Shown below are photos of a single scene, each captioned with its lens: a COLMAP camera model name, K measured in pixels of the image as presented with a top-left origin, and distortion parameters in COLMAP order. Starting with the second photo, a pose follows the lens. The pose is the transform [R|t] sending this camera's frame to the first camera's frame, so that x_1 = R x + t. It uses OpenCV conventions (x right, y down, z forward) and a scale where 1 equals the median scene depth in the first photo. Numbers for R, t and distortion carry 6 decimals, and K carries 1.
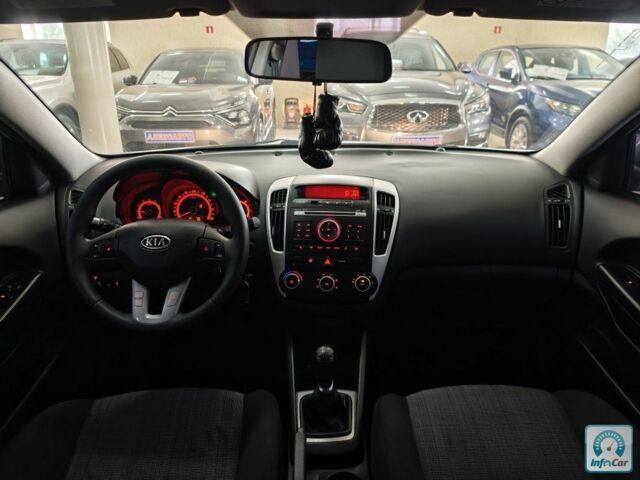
lens RADIAL K [[427.0, 0, 320.0], [0, 427.0, 240.0], [0, 0, 1]] dist [0.008252, 0.001832]
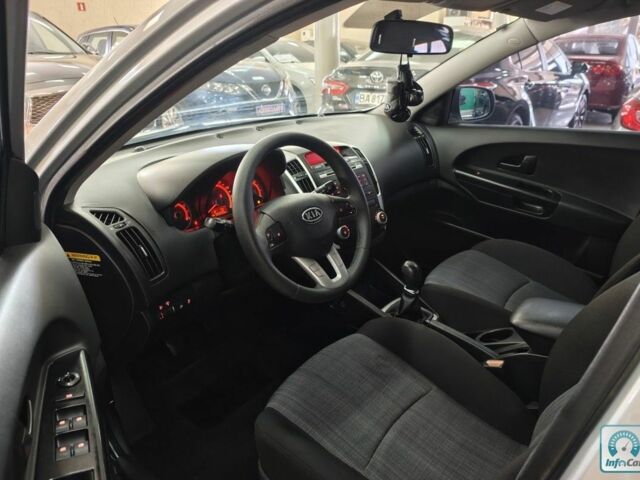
lens RADIAL K [[427.0, 0, 320.0], [0, 427.0, 240.0], [0, 0, 1]] dist [0.008252, 0.001832]
pose [[0.706894, -0.303753, 0.638776, -0.763668], [0.289310, 0.948263, 0.130760, -0.046844], [-0.645446, 0.092370, 0.758200, 0.140807]]
